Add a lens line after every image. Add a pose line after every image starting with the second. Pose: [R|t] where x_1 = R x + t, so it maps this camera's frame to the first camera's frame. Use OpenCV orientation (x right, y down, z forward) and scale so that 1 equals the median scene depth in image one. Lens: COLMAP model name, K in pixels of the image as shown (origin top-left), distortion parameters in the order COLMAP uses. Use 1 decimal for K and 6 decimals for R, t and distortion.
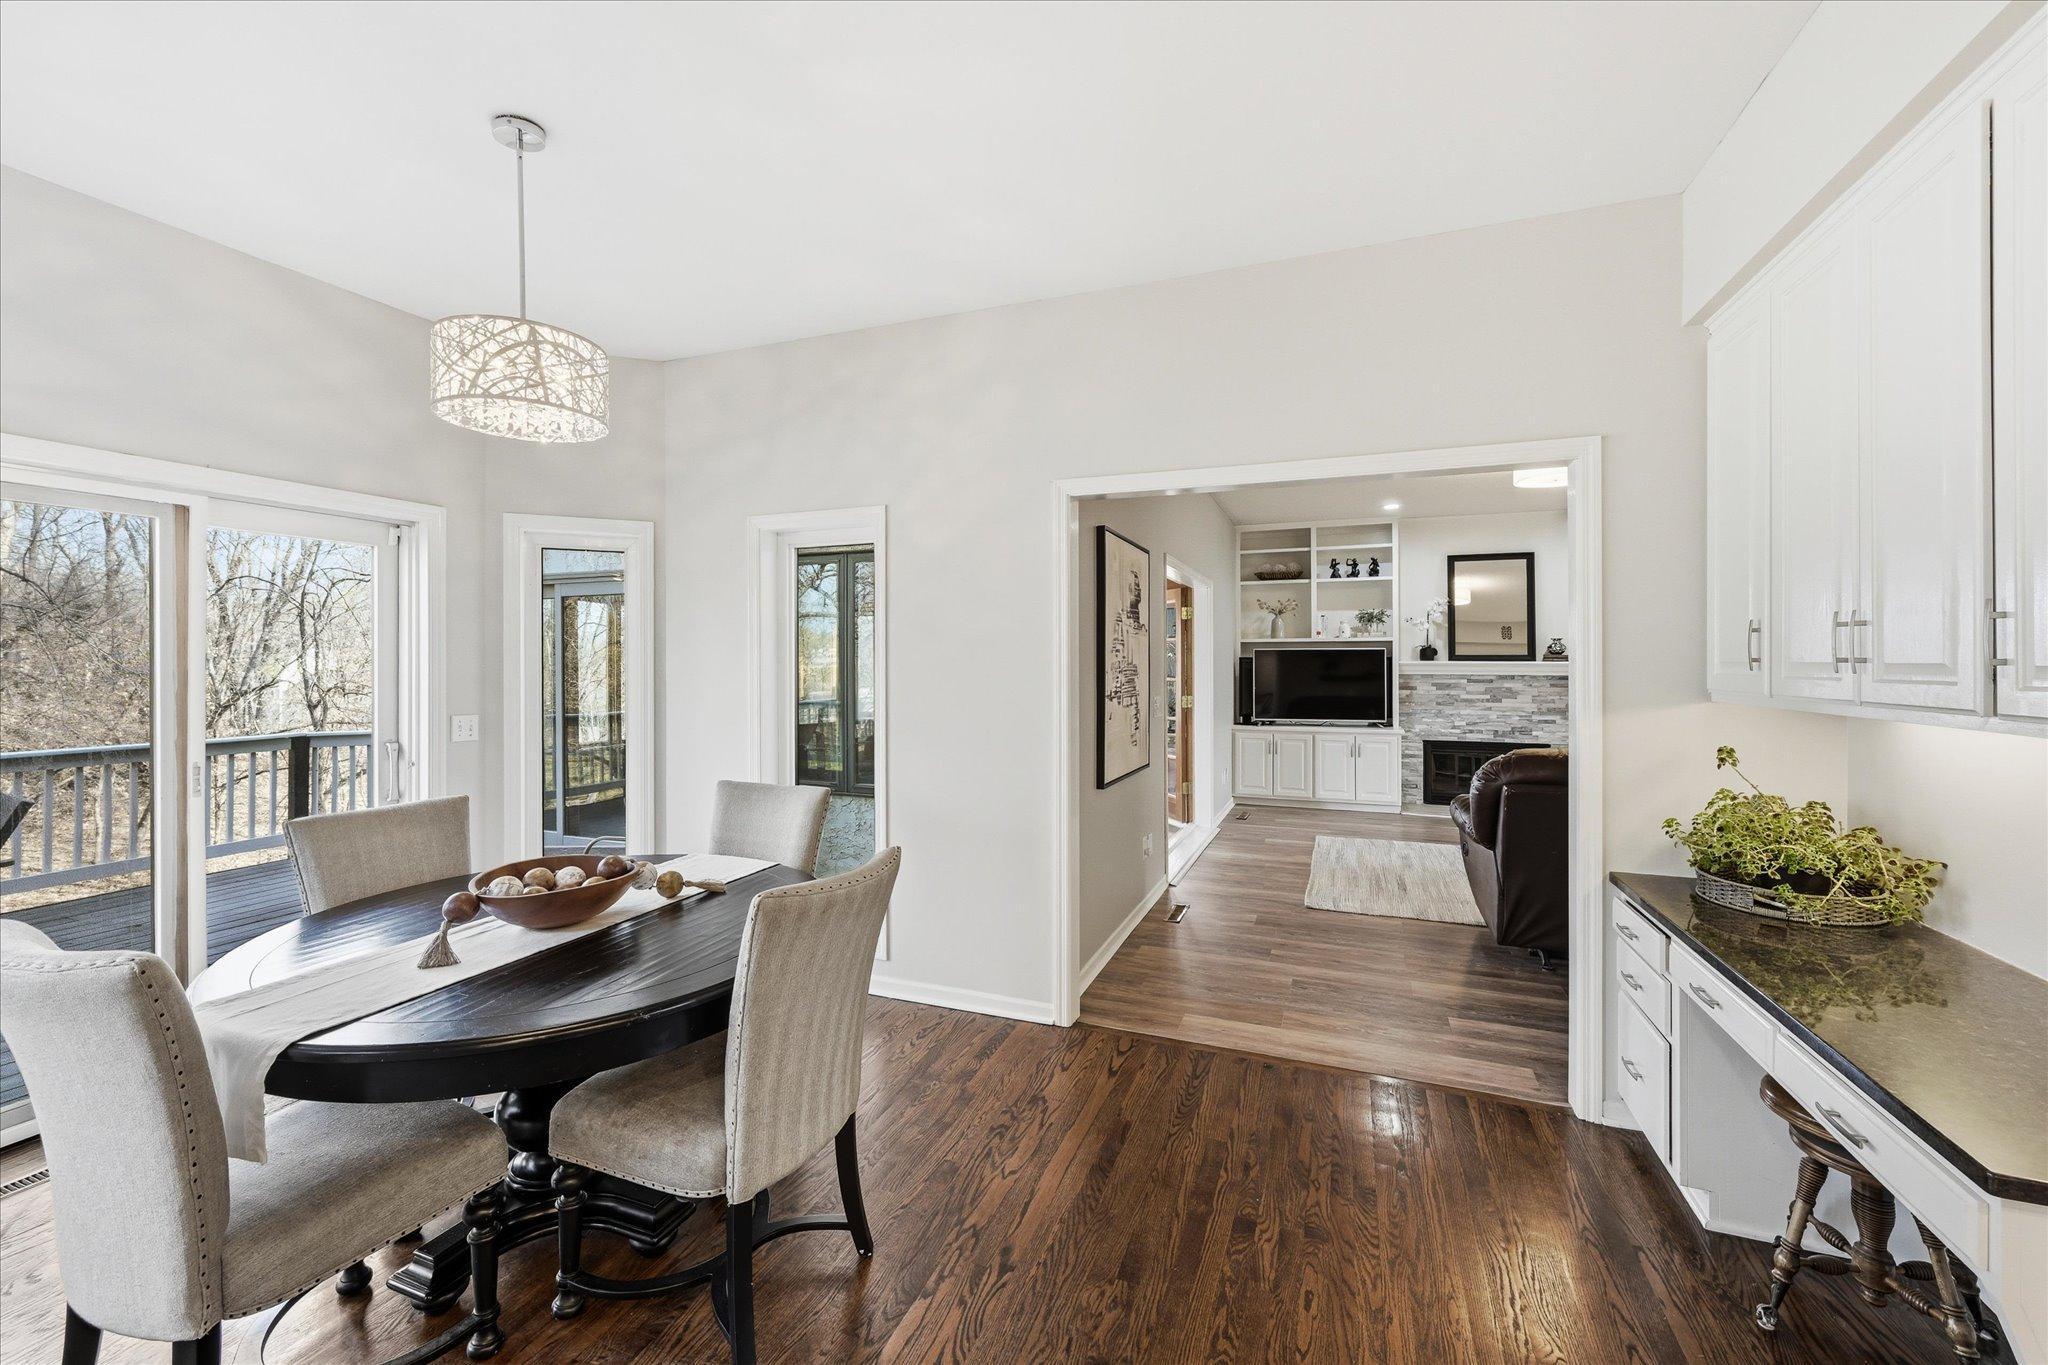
lens RADIAL K [[821.1, 0, 1022.5], [0, 821.1, 662.3], [0, 0, 1]] dist [-0.000416, -0.000030]
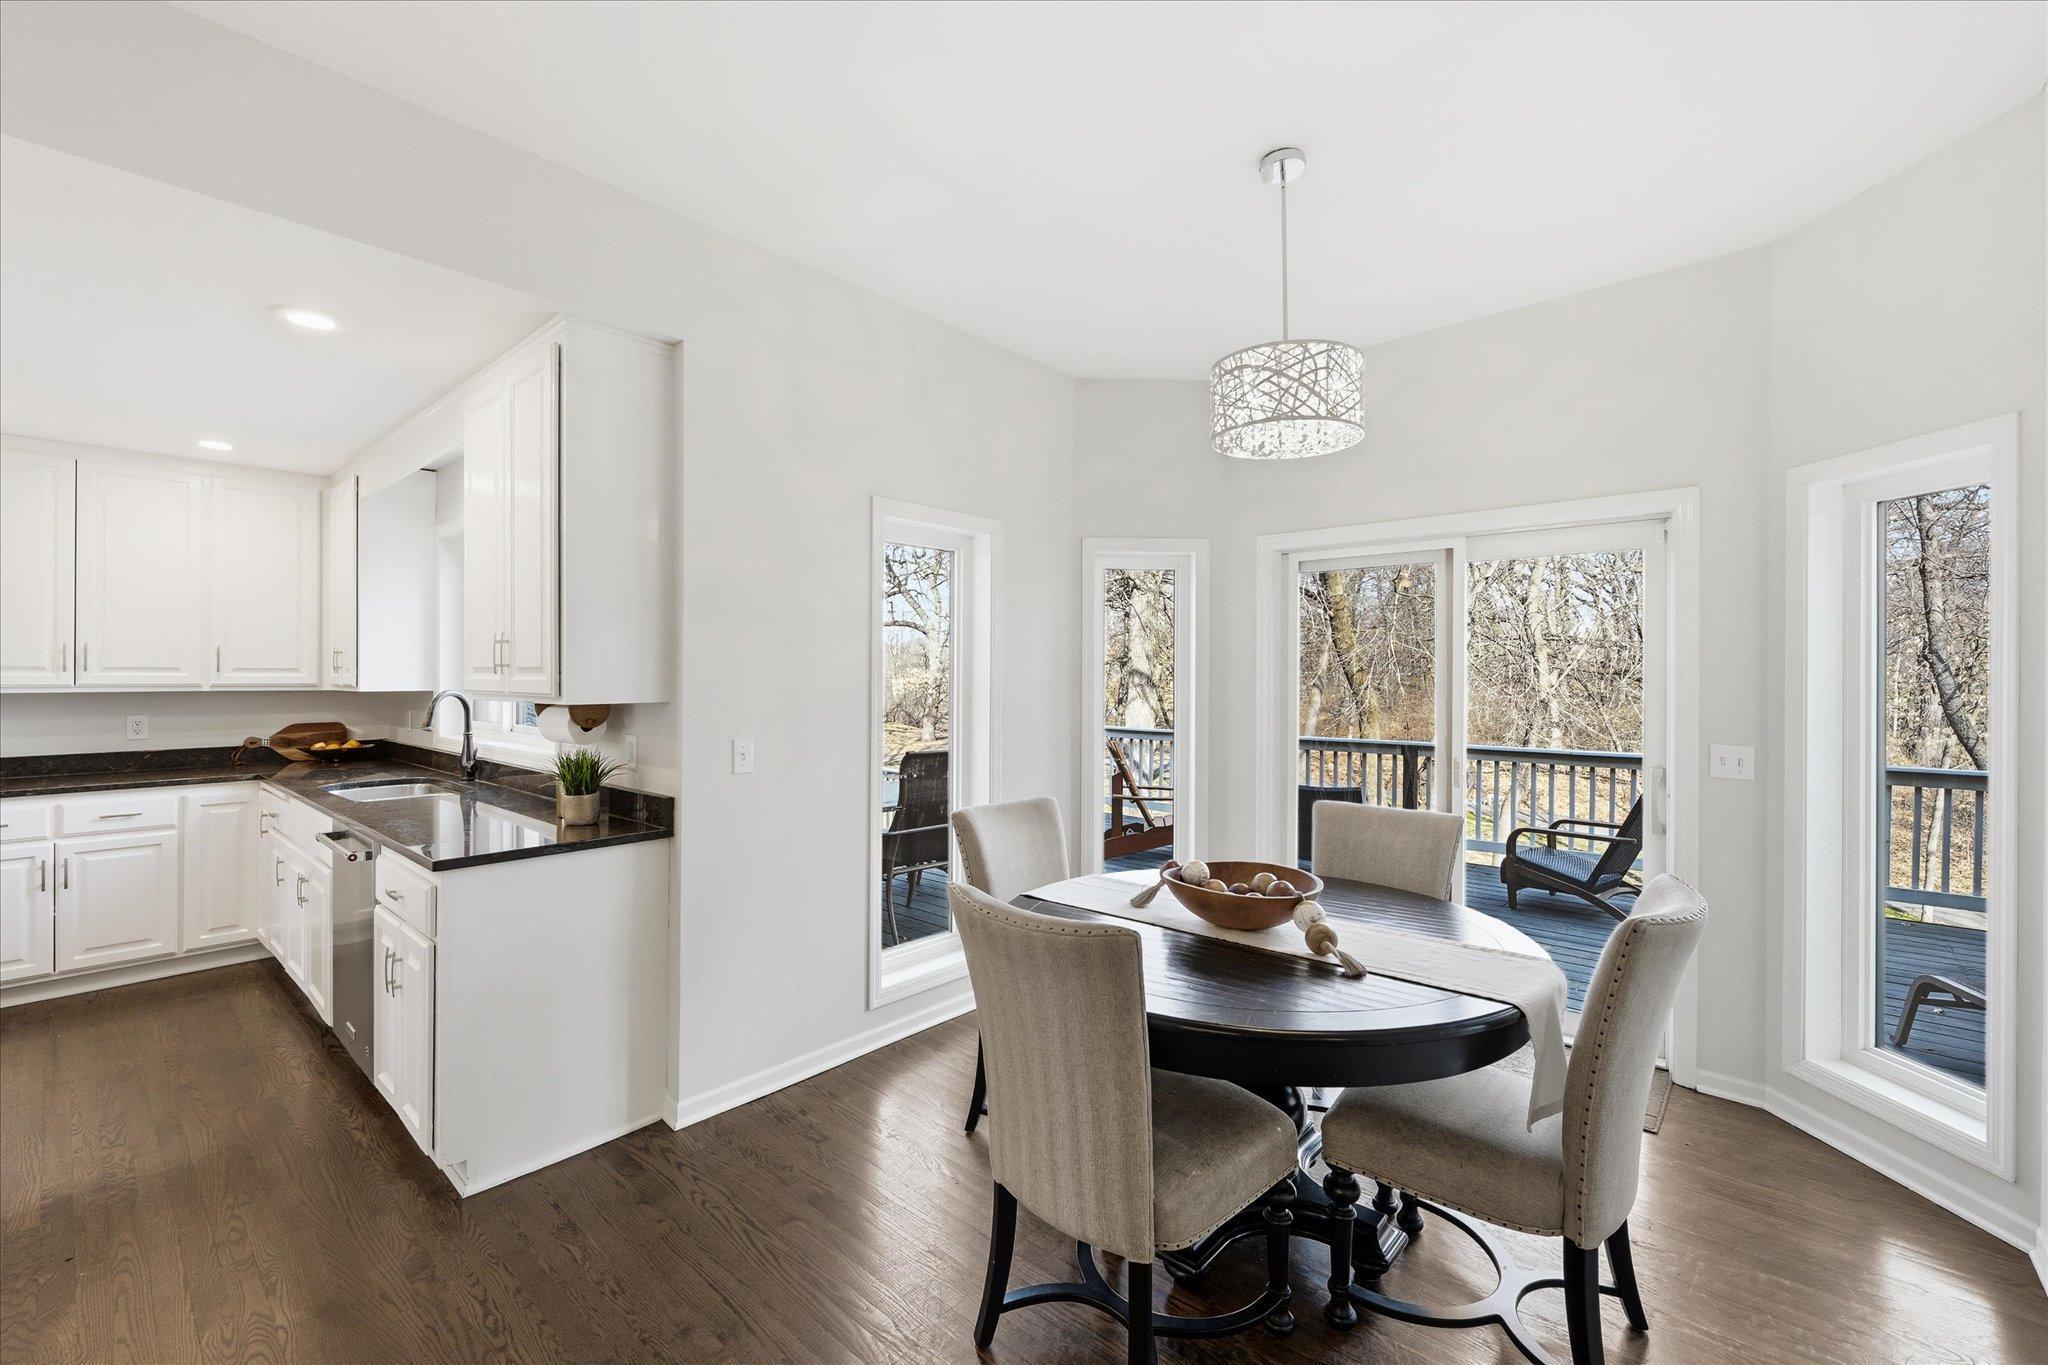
lens RADIAL K [[836.0, 0, 1024.0], [0, 836.0, 682.5], [0, 0, 1]] dist [-0.000231, -0.000034]
pose [[-0.328401, -0.001545, -0.944537, 0.297614], [0.004785, 0.999983, -0.003299, 0.004925], [0.944526, -0.005603, -0.328388, 0.671372]]
